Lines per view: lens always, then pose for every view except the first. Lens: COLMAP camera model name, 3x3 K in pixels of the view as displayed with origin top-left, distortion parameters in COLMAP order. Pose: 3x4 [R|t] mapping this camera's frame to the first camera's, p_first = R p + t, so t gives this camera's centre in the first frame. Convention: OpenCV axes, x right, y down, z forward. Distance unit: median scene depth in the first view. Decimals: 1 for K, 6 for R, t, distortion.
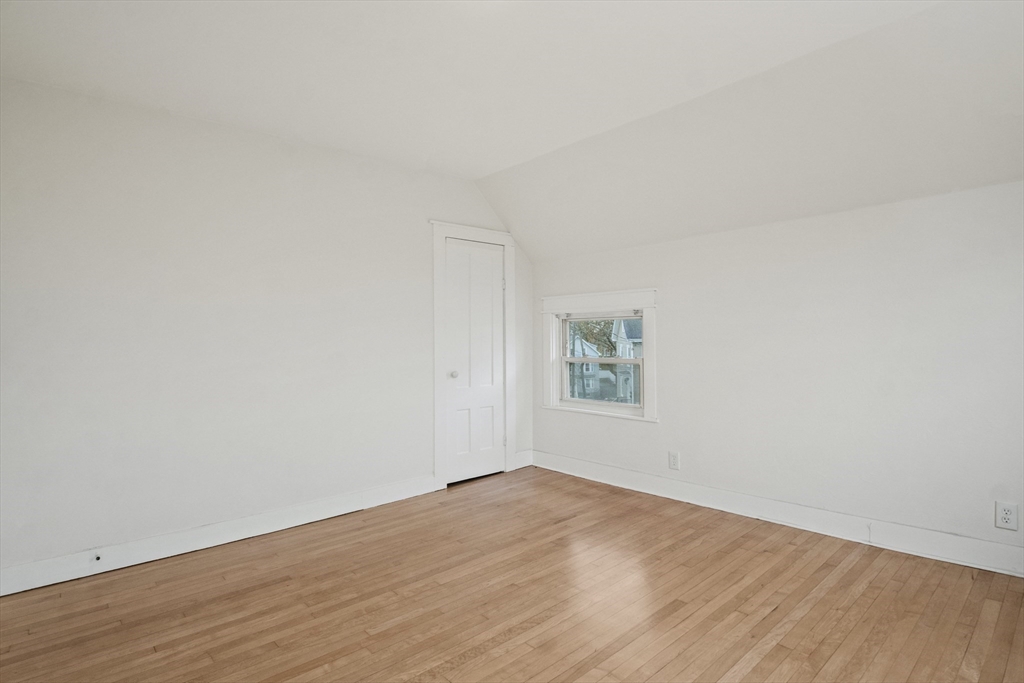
lens RADIAL K [[510.6, 0, 509.0], [0, 510.6, 342.0], [0, 0, 1]] dist [-0.018980, -0.002657]
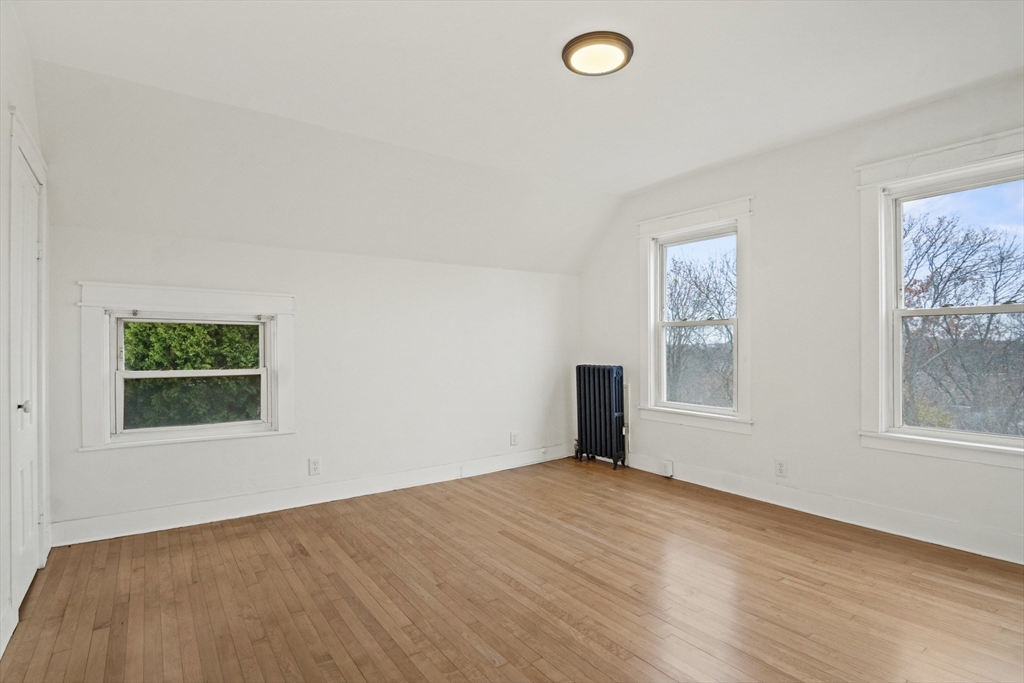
lens RADIAL K [[510.6, 0, 511.8], [0, 510.6, 345.7], [0, 0, 1]] dist [-0.018980, -0.002657]
pose [[0.126147, 0.021184, 0.991785, -0.903593], [0.009524, 0.999700, -0.022564, 0.025406], [-0.991966, 0.012292, 0.125907, 0.666296]]
